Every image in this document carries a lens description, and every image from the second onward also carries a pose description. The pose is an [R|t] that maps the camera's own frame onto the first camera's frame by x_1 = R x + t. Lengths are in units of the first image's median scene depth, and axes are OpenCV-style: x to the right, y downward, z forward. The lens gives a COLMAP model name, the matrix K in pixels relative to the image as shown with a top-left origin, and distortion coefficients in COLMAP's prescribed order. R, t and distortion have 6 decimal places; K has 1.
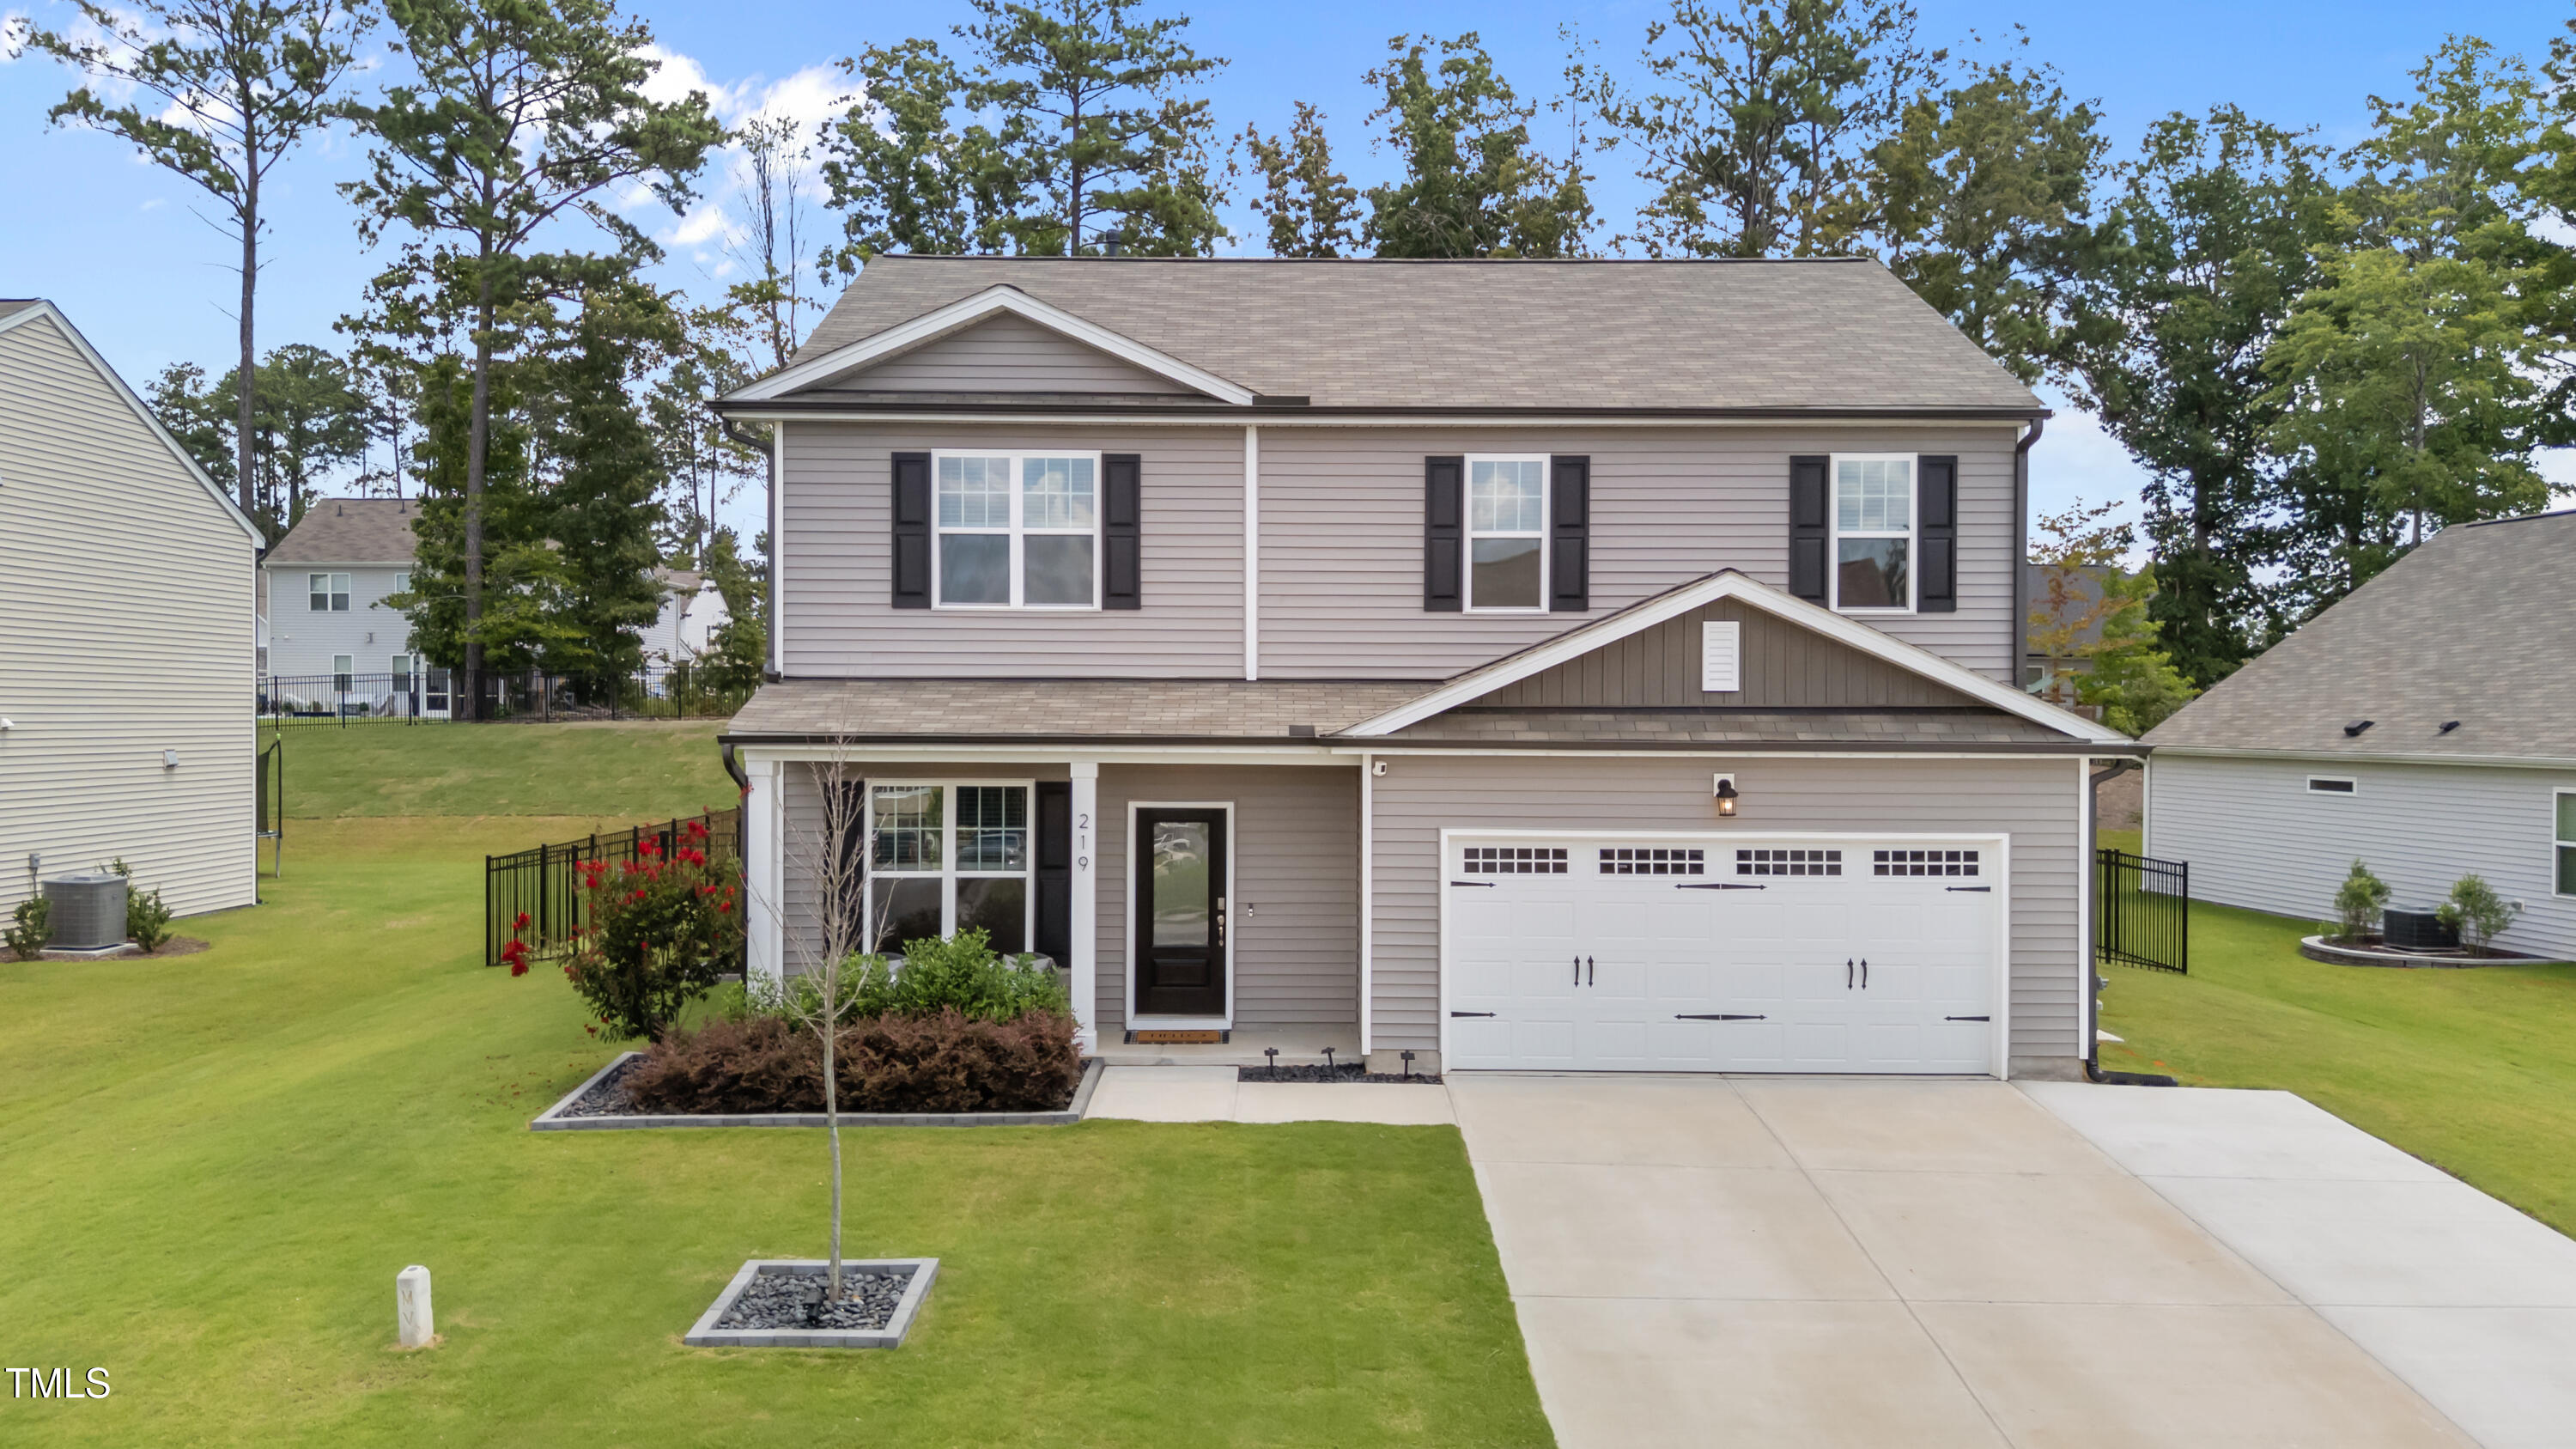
lens RADIAL K [[1916.2, 0, 1281.6], [0, 1916.2, 721.1], [0, 0, 1]] dist [0.072716, -0.096776]
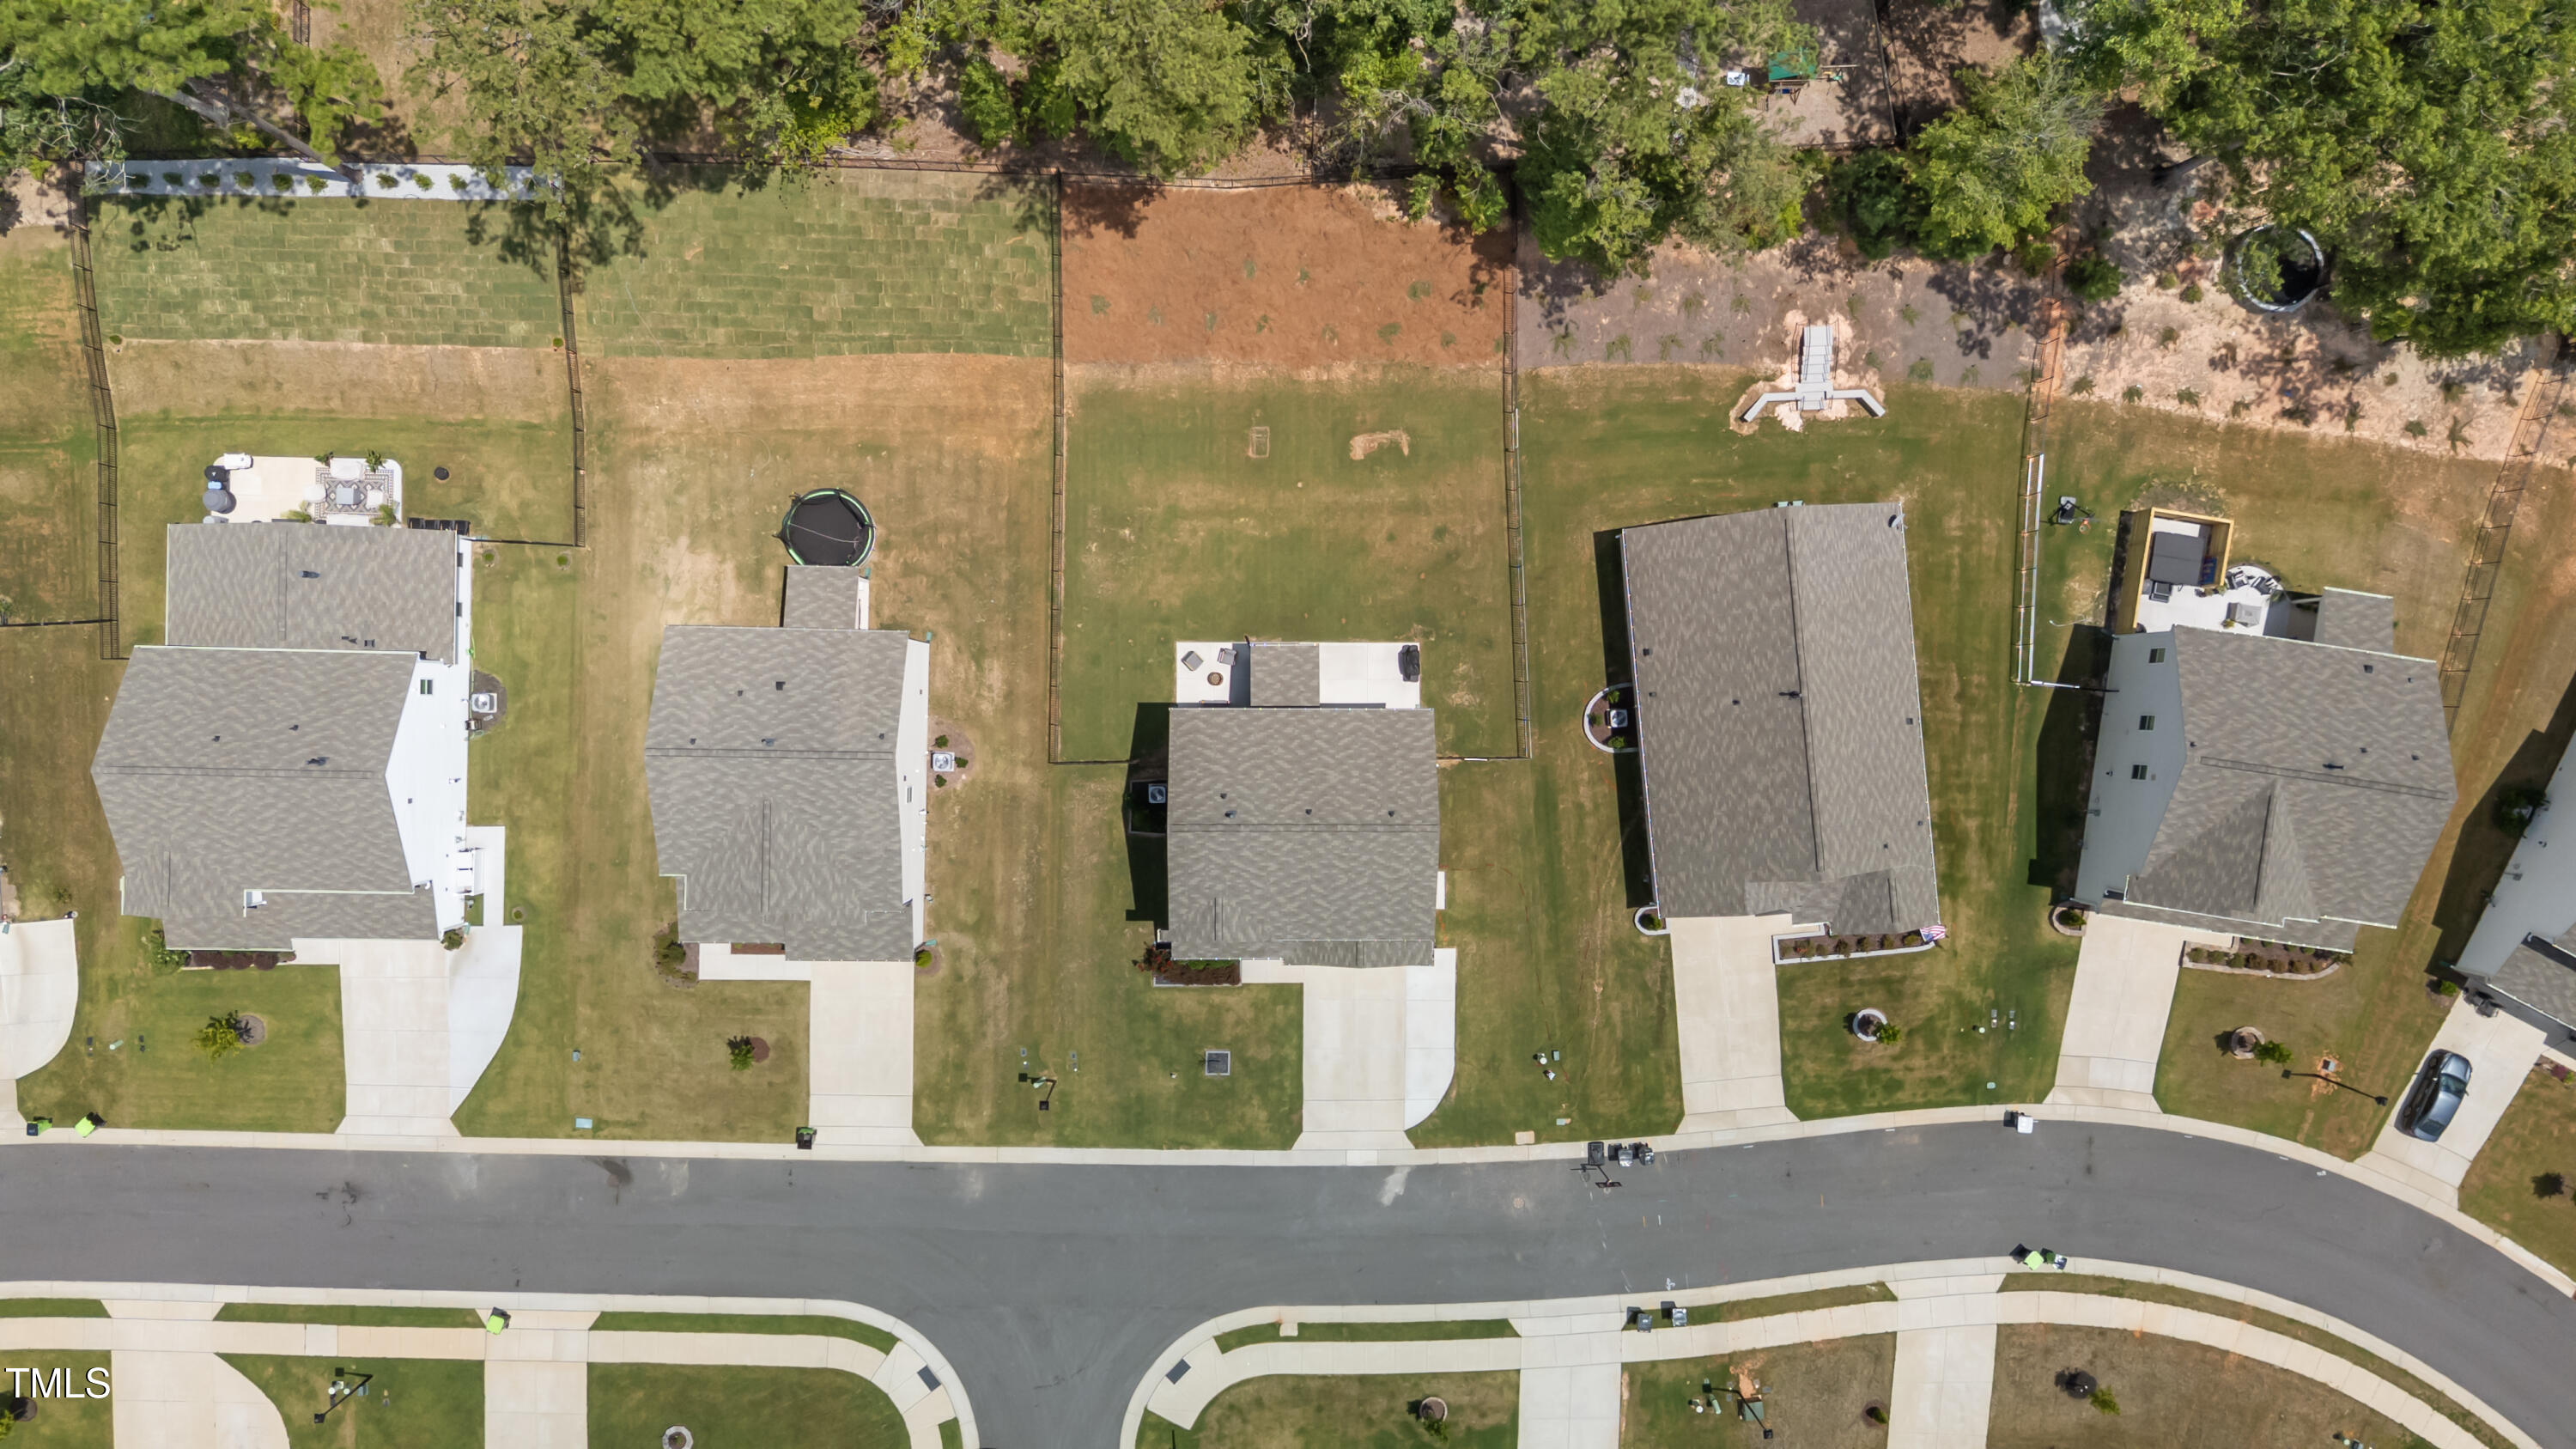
lens RADIAL K [[1877.6, 0, 1305.0], [0, 1877.6, 720.9], [0, 0, 1]] dist [0.135880, -0.204182]
pose [[0.999617, 0.007410, 0.026663, -0.060798], [-0.026660, -0.000425, 0.999644, -5.035847], [0.007419, -0.999972, -0.000227, 1.600410]]
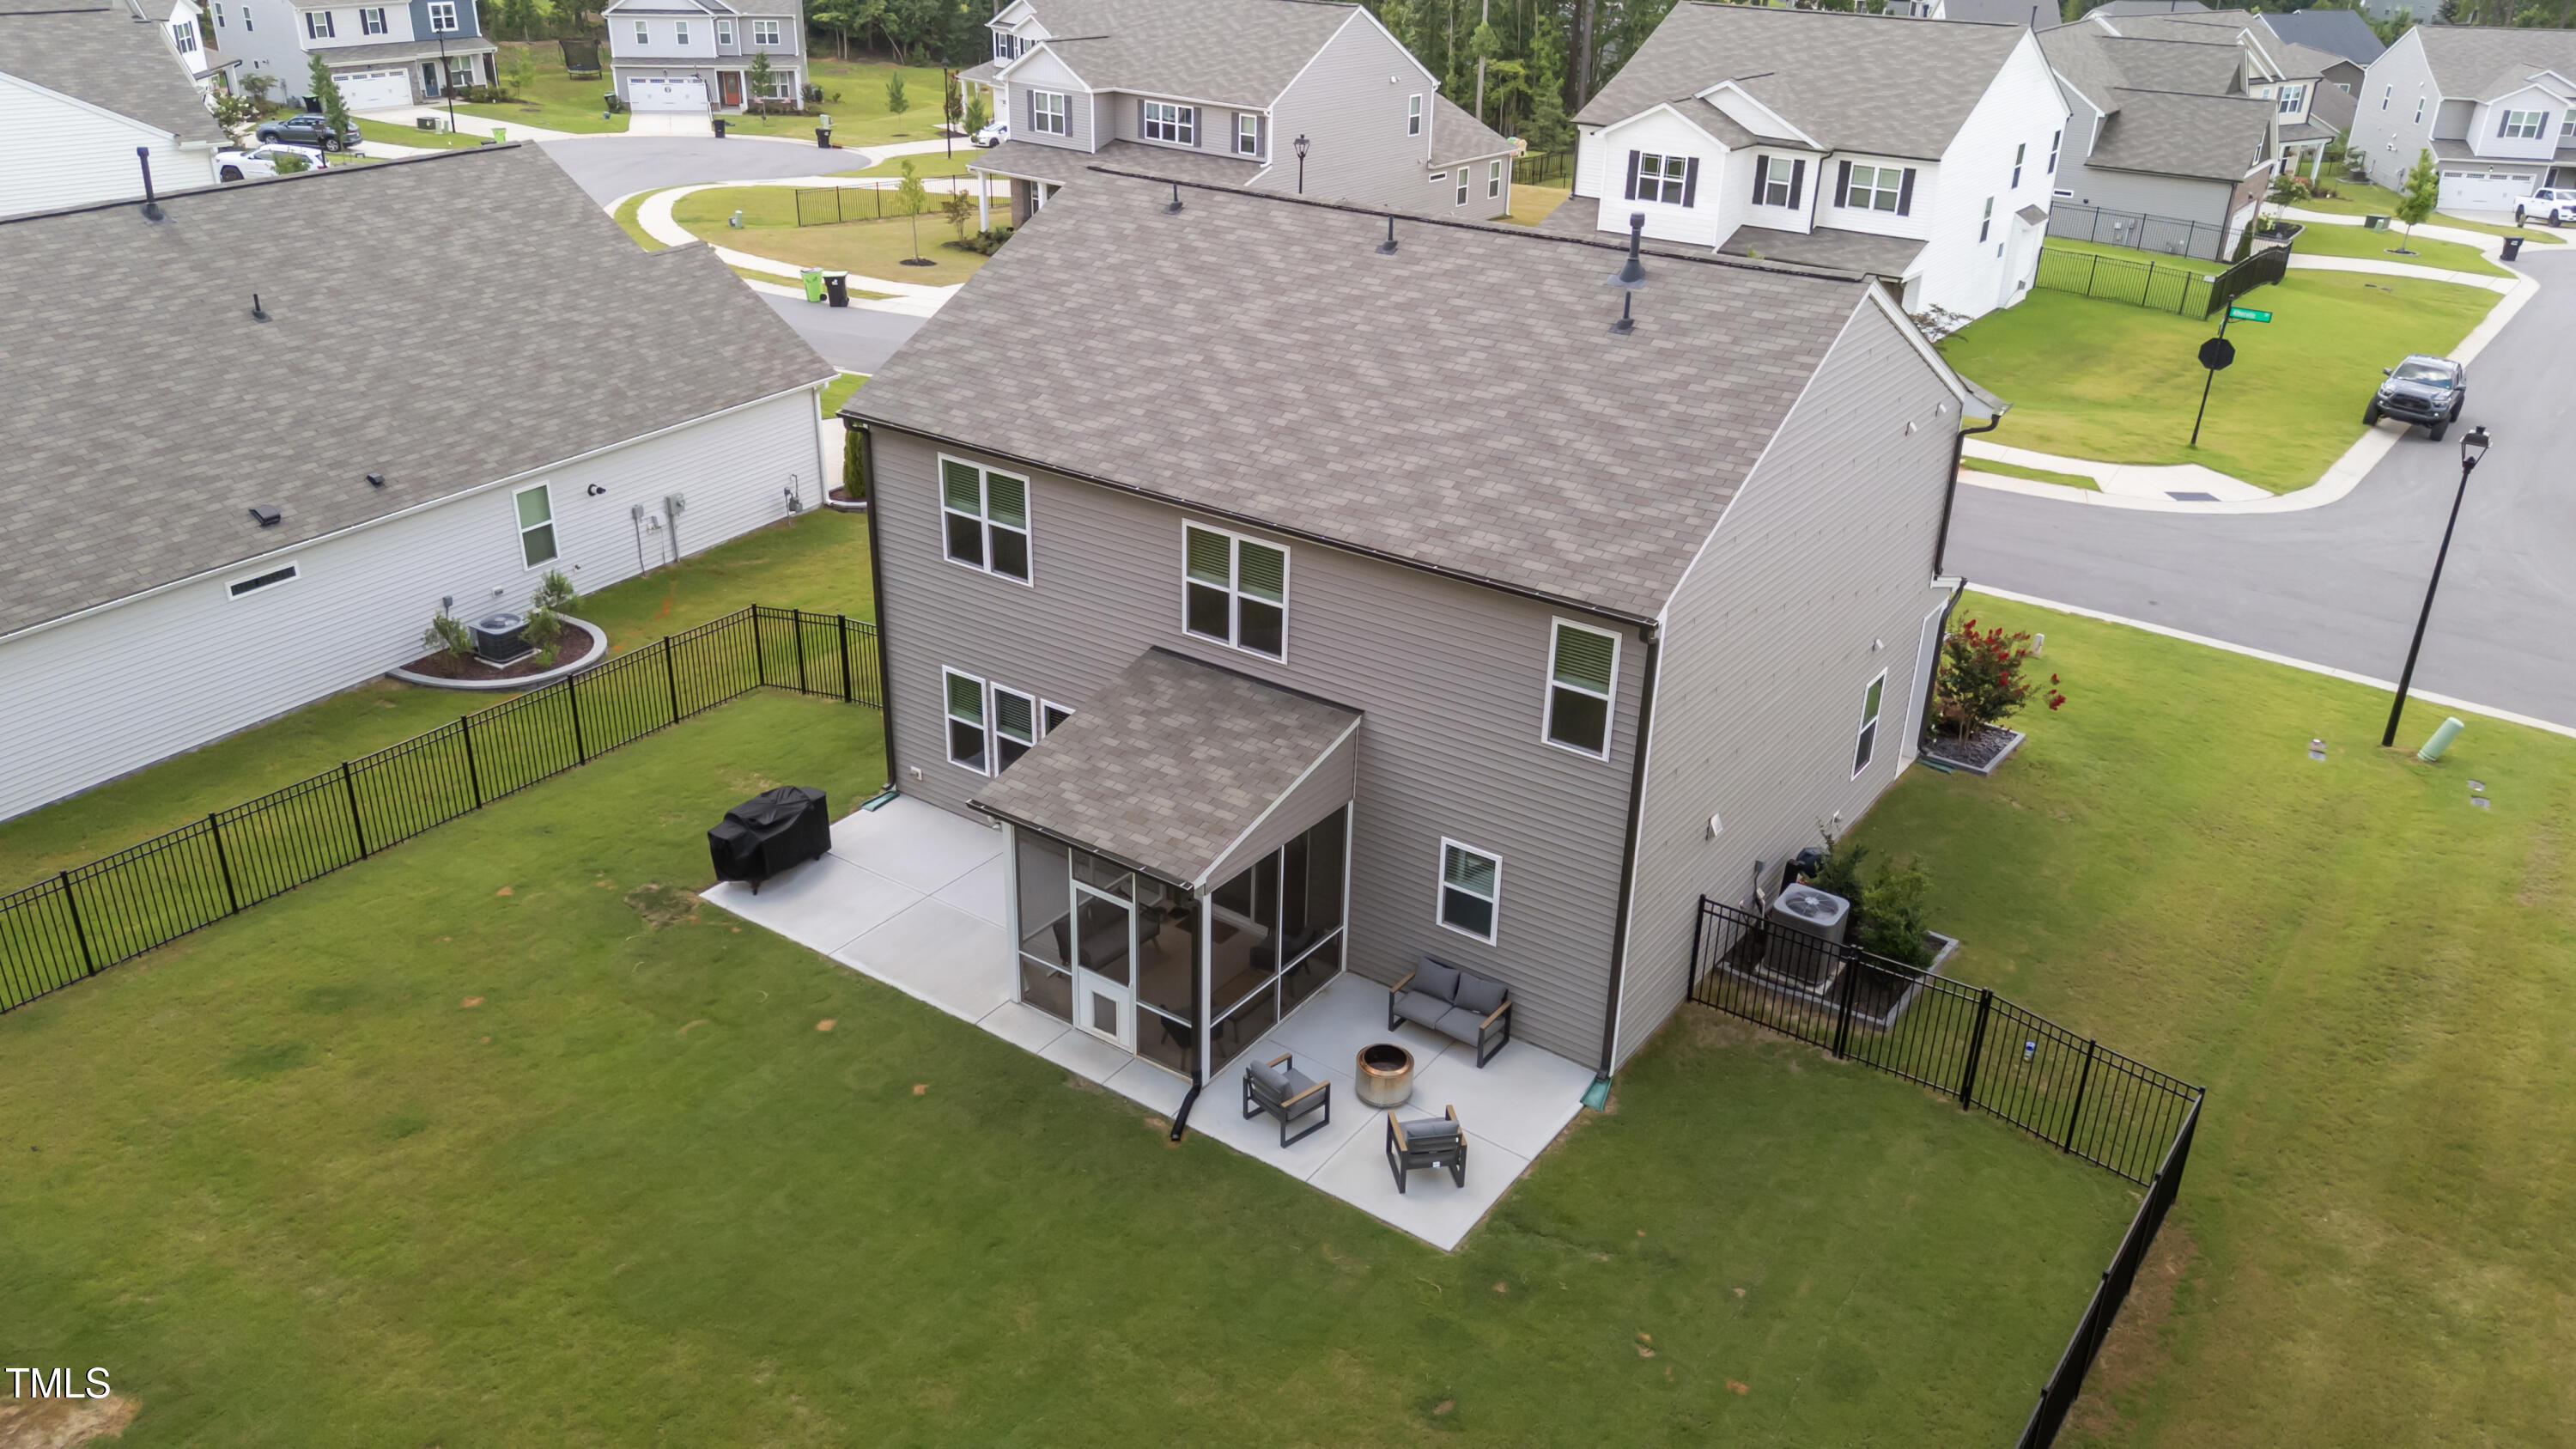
lens RADIAL K [[1898.1, 0, 1284.1], [0, 1898.1, 718.3], [0, 0, 1]] dist [0.072395, -0.071350]
pose [[-0.811843, -0.267589, 0.518947, -0.700649], [-0.022446, 0.902445, 0.430221, -0.596634], [-0.583444, 0.337624, -0.738650, 2.599748]]
